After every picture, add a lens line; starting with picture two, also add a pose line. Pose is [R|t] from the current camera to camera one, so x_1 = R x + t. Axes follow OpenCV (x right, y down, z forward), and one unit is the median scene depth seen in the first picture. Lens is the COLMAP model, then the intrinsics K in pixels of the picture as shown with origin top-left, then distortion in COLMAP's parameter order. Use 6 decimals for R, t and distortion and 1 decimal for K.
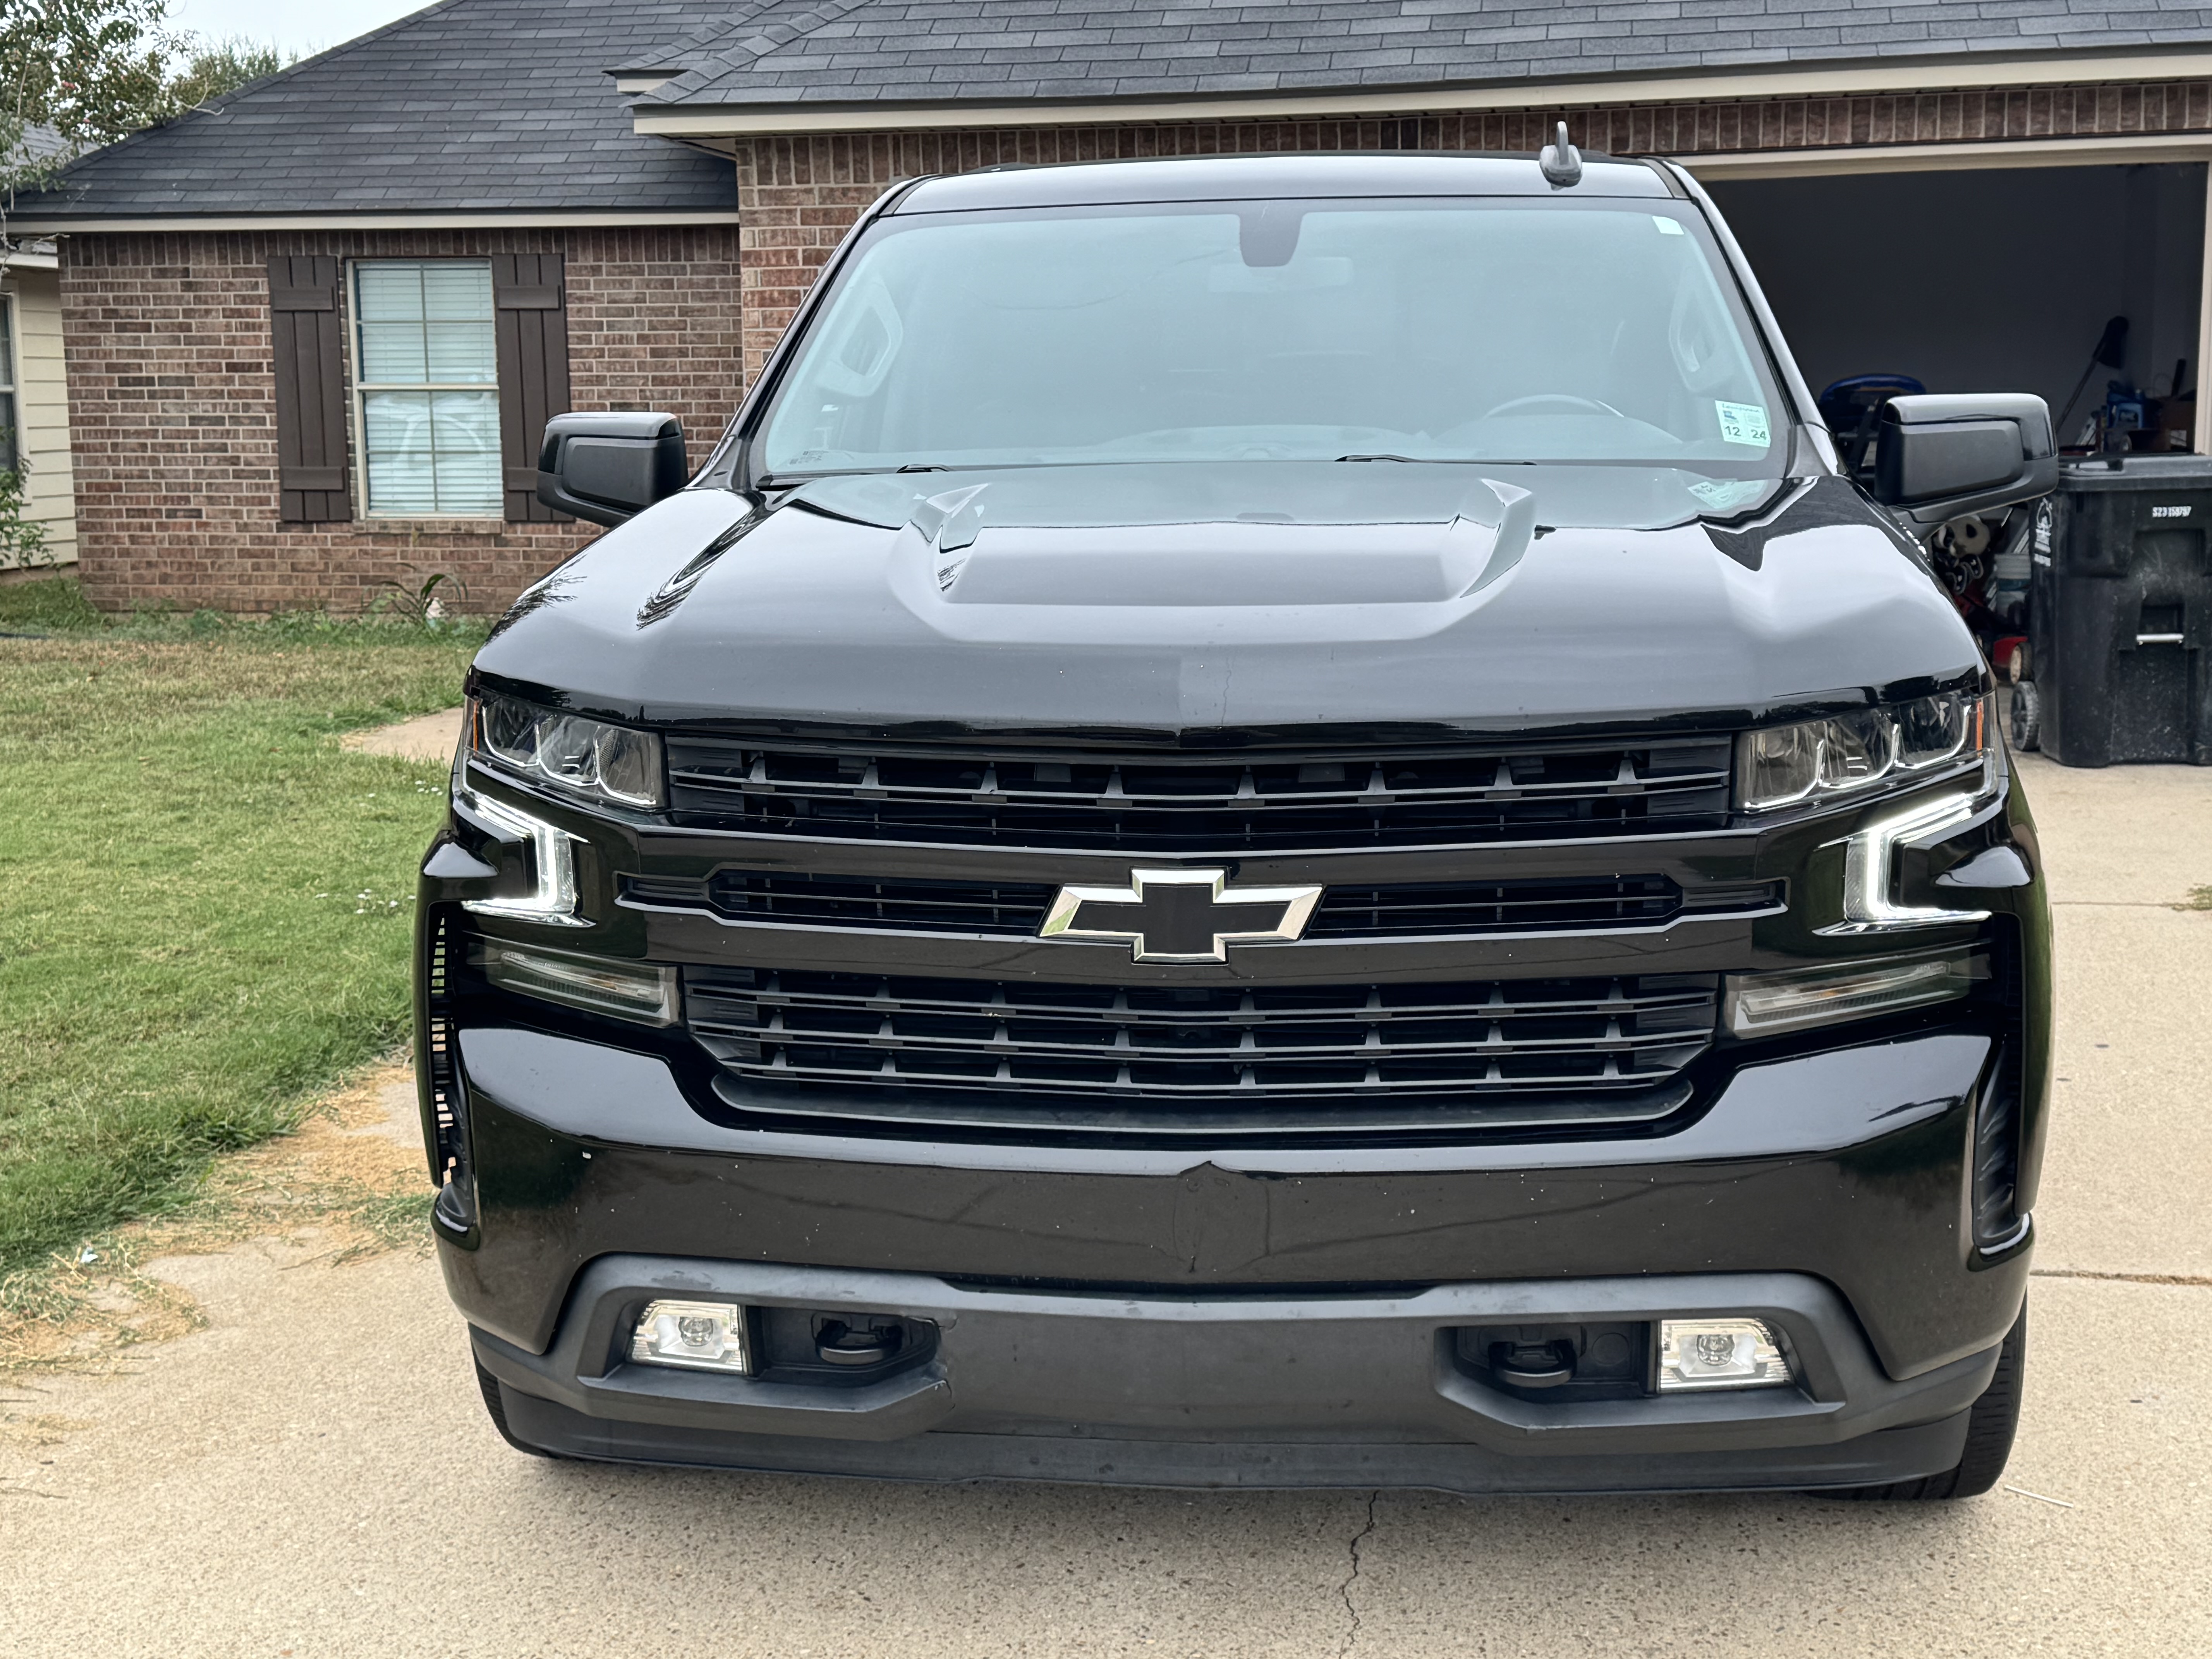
lens RADIAL K [[2934.7, 0, 1106.0], [0, 2934.7, 829.5], [0, 0, 1]] dist [0.209629, -0.508487]
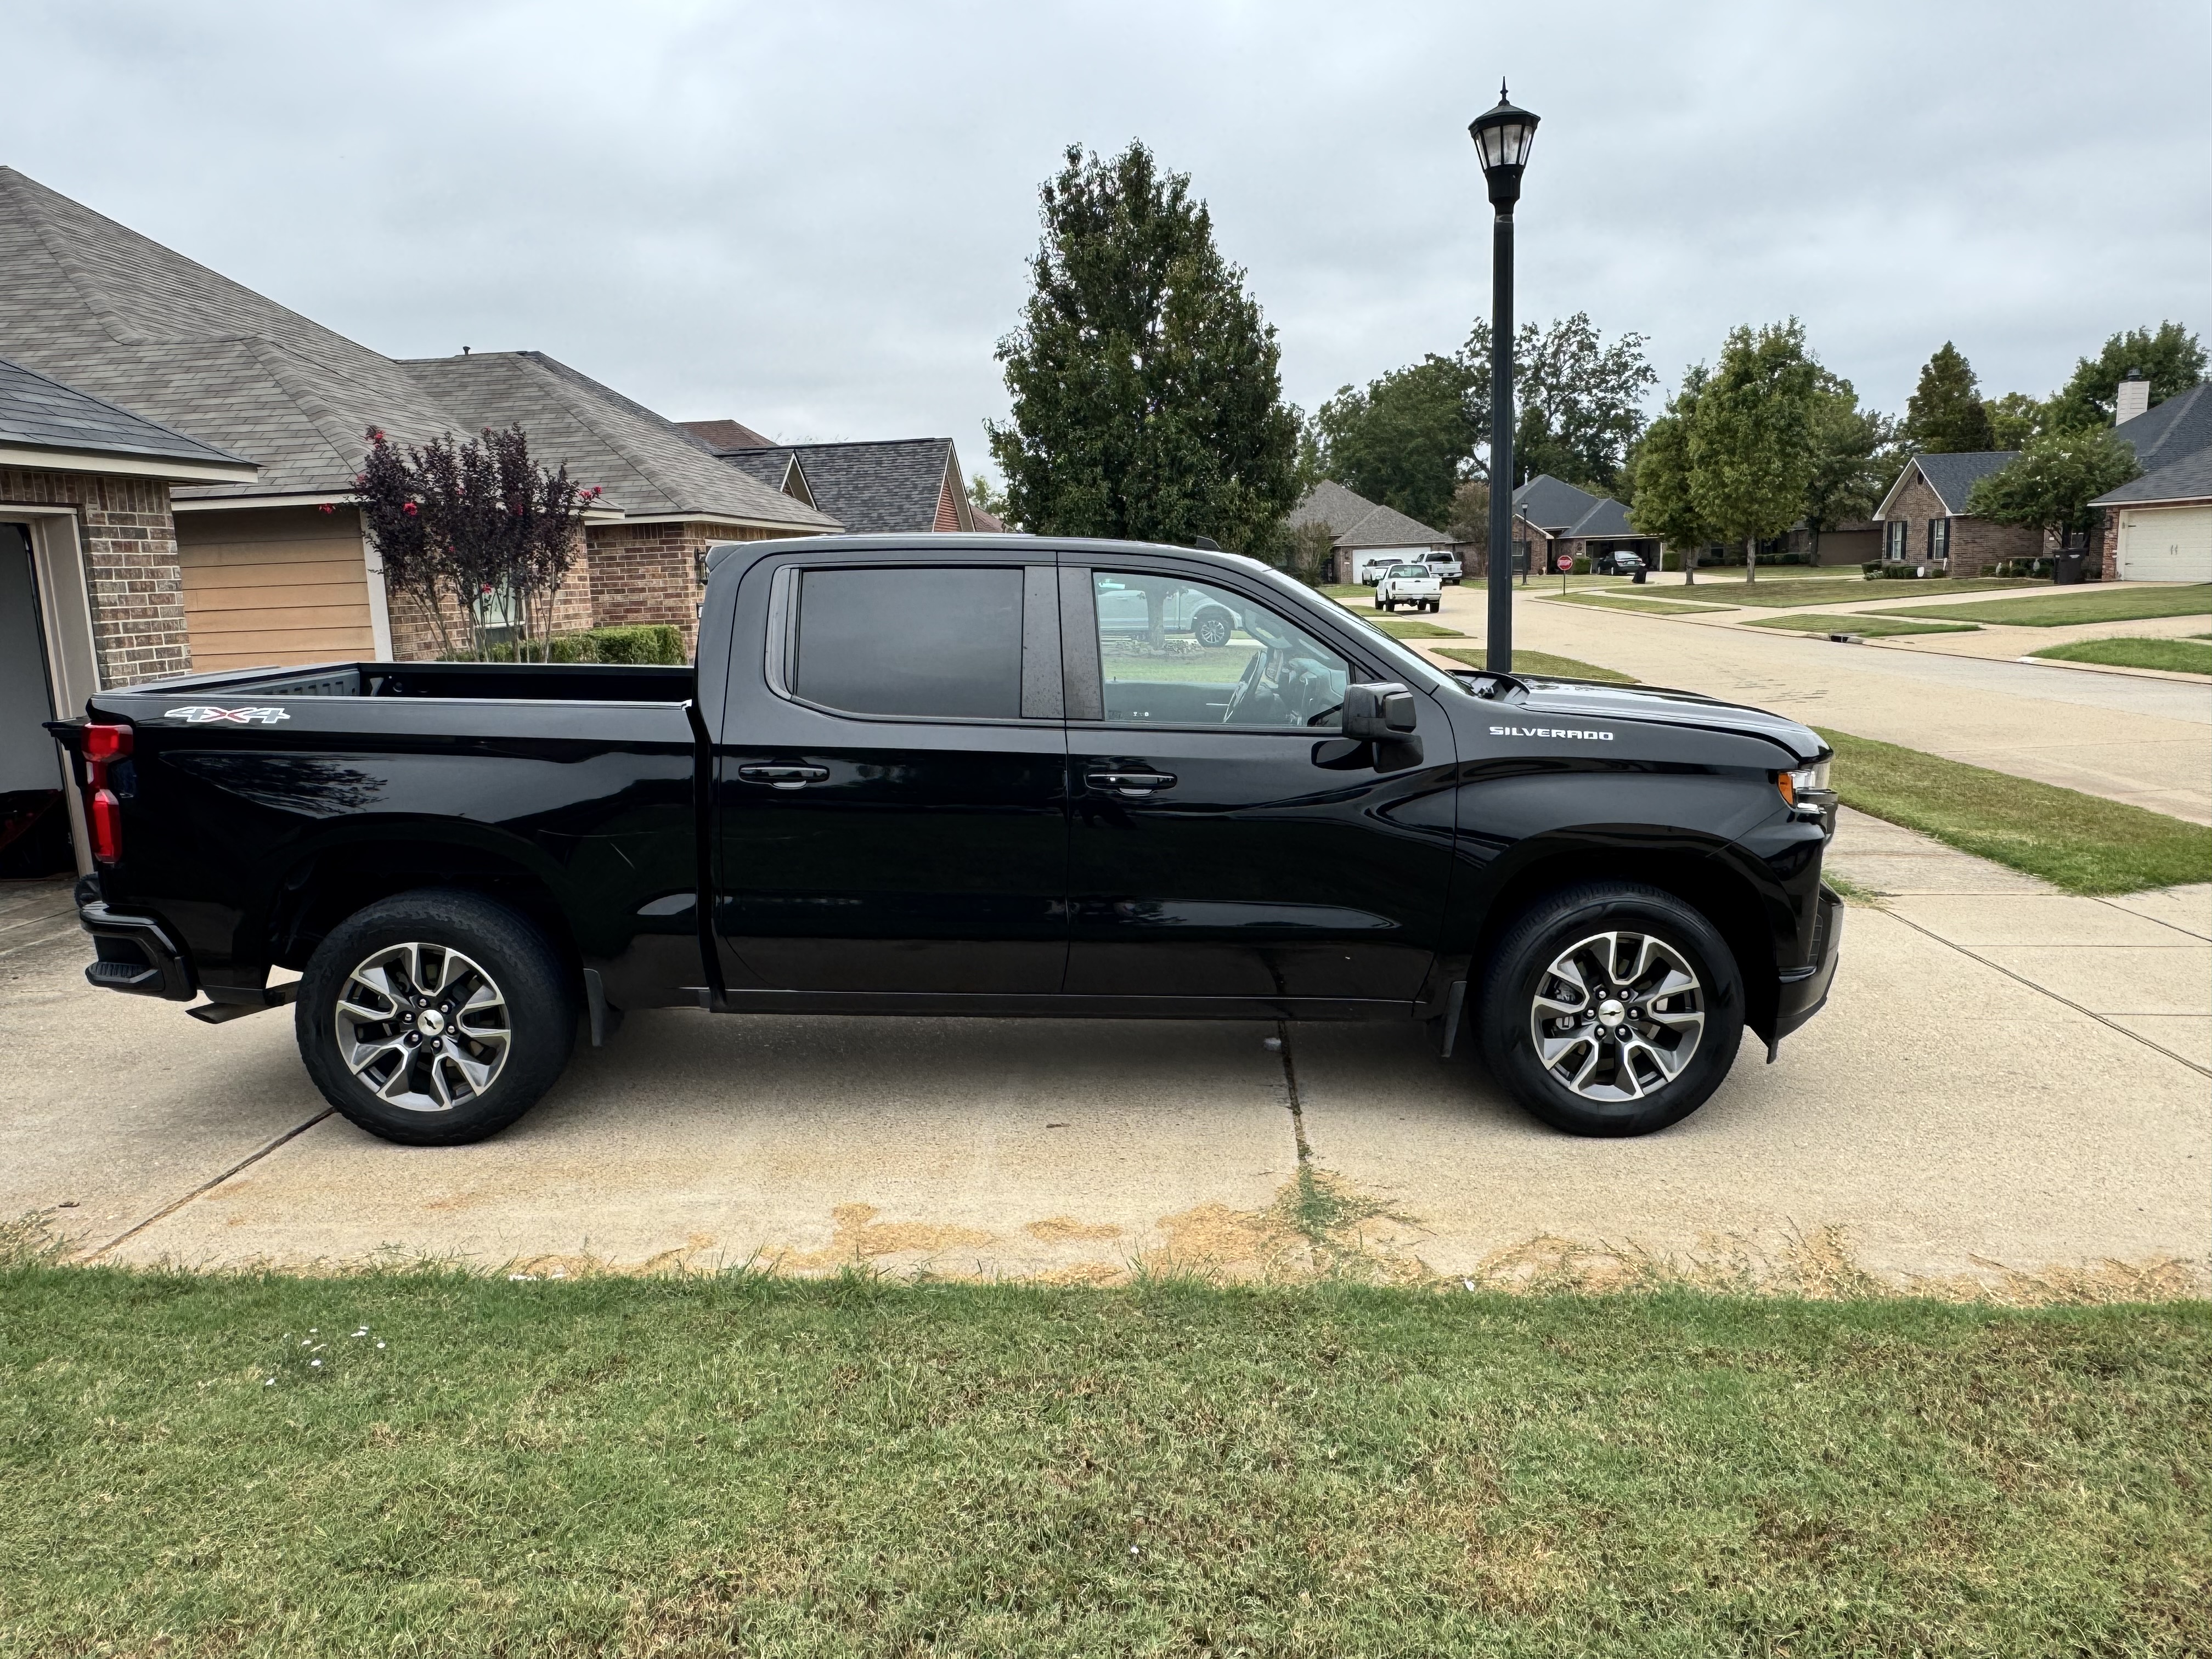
lens RADIAL K [[1521.0, 0, 1106.0], [0, 1521.0, 829.5], [0, 0, 1]] dist [-0.003832, 0.003508]
pose [[-0.116248, -0.149476, 0.981908, -1.018976], [0.176254, 0.969815, 0.168502, -0.227445], [-0.977456, 0.192653, -0.086394, 1.208321]]
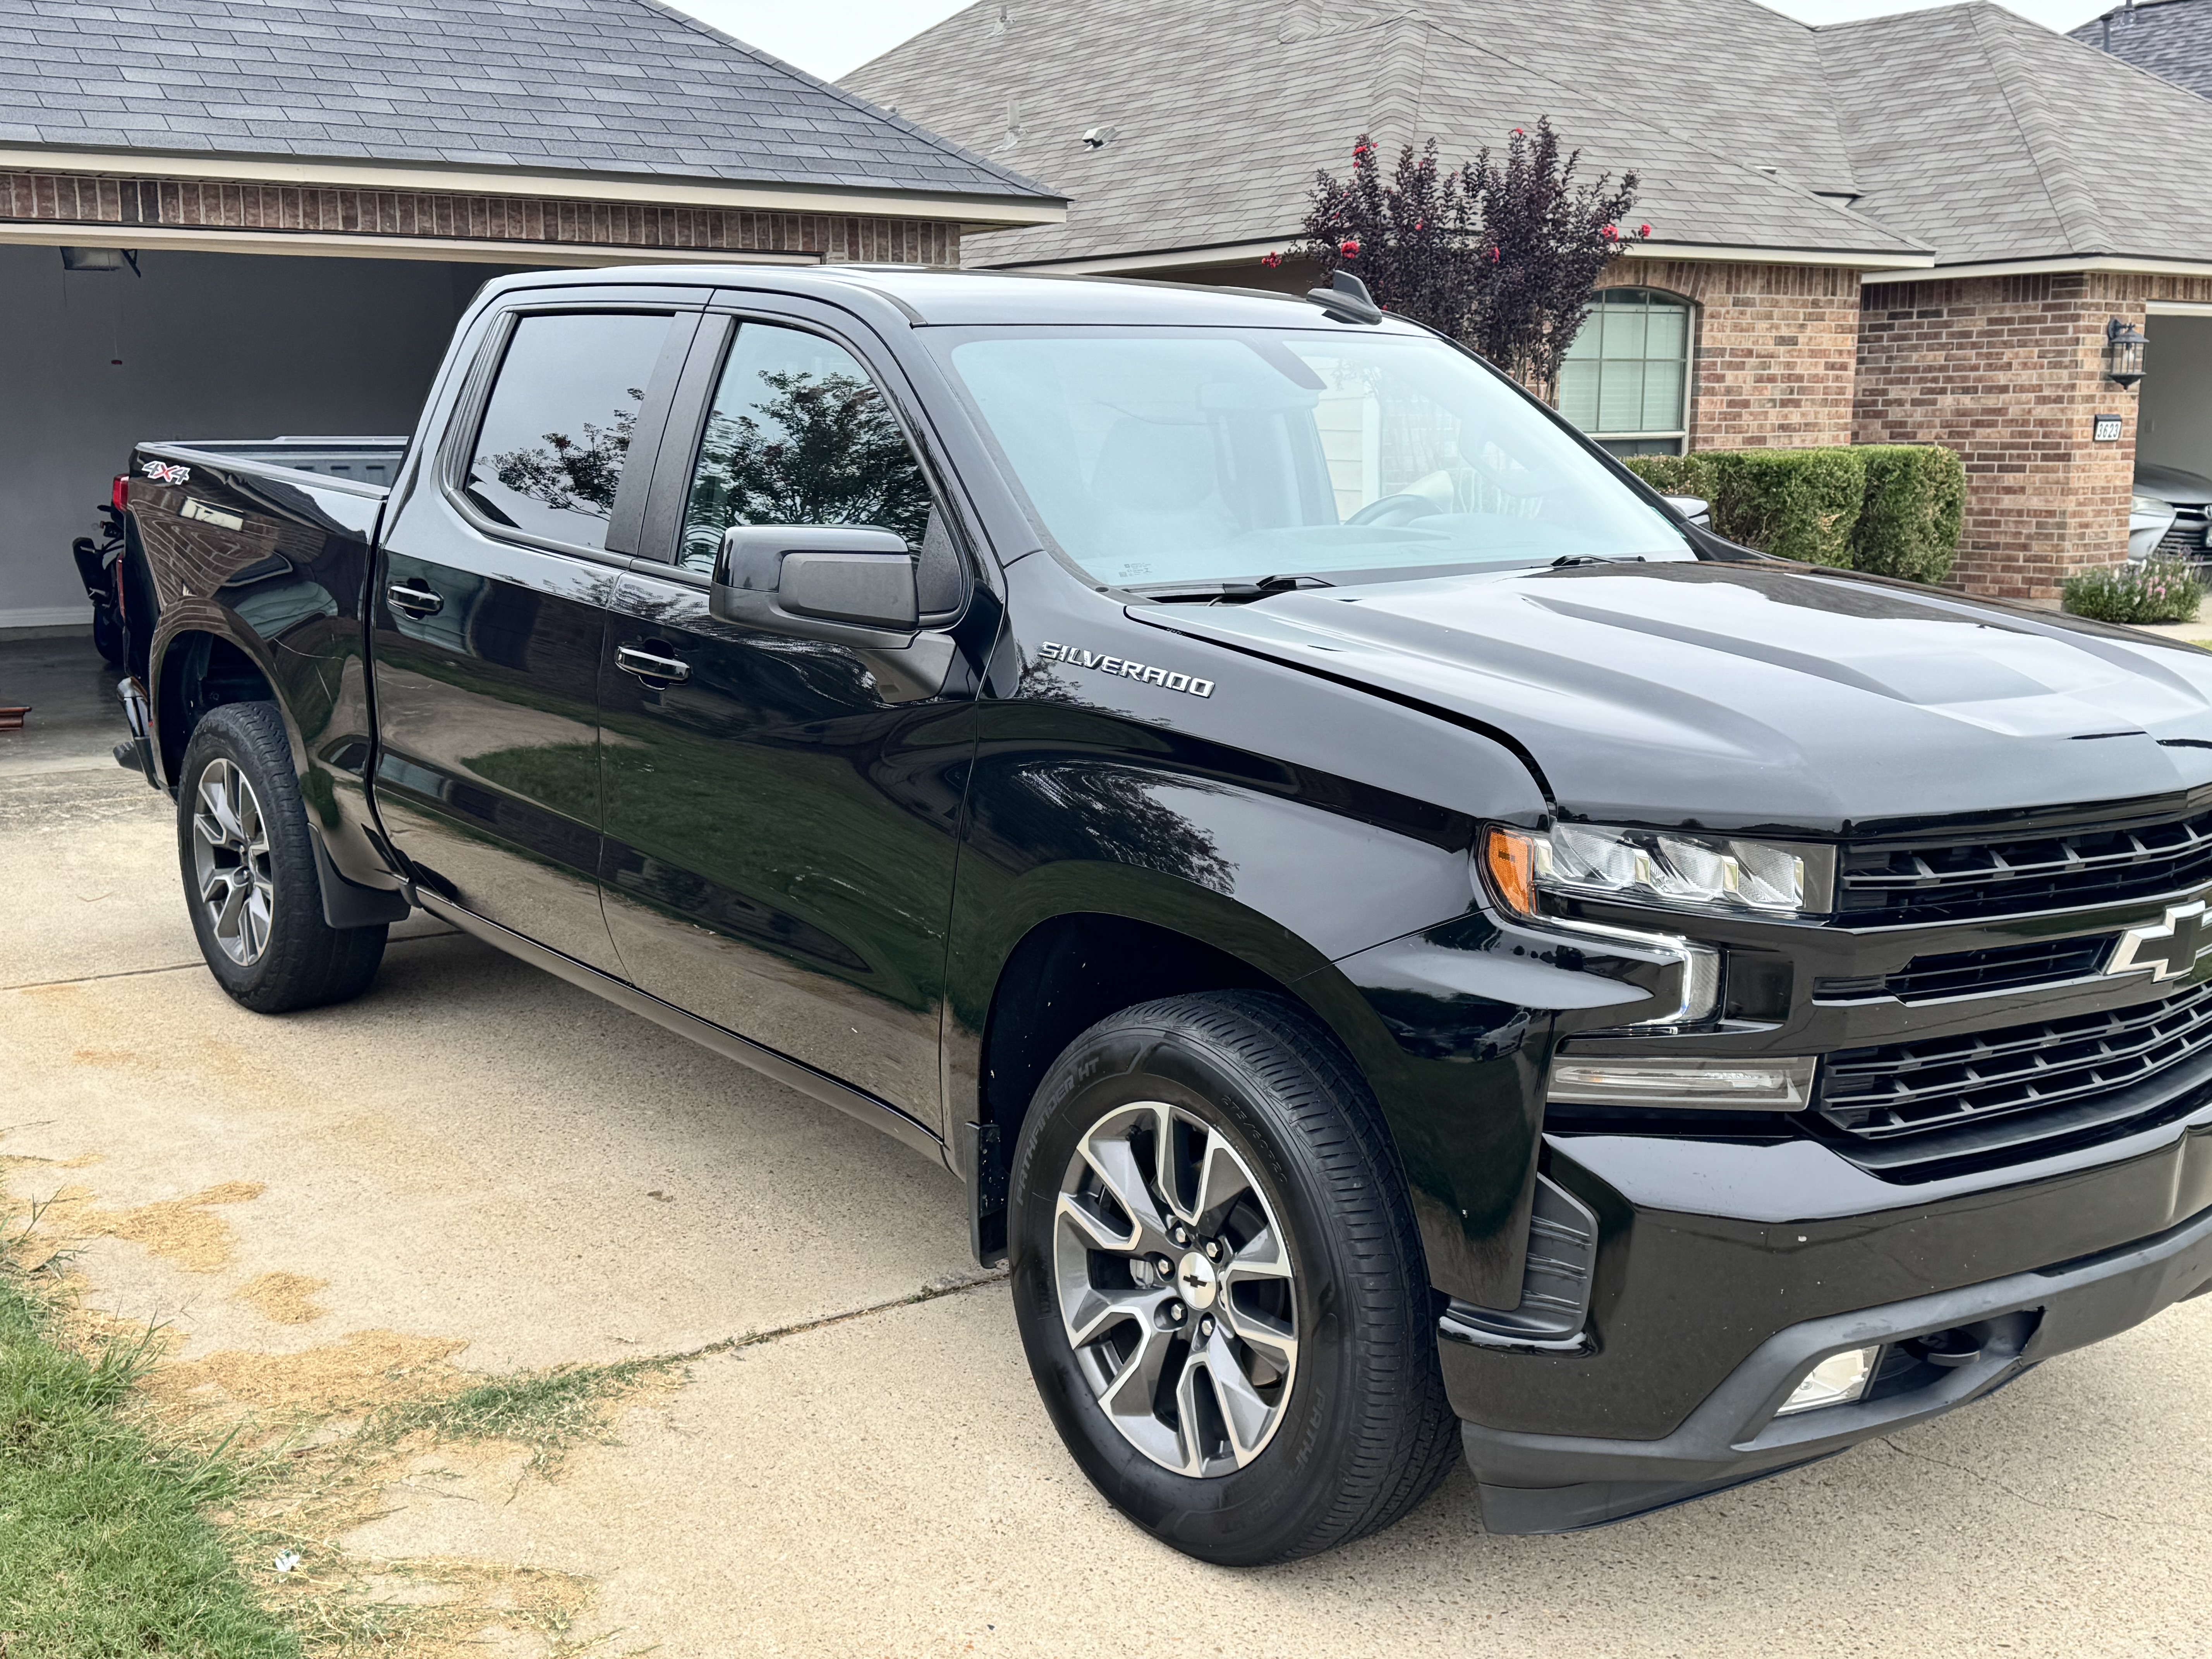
lens RADIAL K [[2379.1, 0, 1104.7], [0, 2379.1, 864.2], [0, 0, 1]] dist [0.198609, -0.443977]
pose [[0.698779, -0.118969, 0.705376, -0.639349], [0.093457, 0.992805, 0.074865, -0.077234], [-0.709207, 0.013608, 0.704869, 0.371873]]
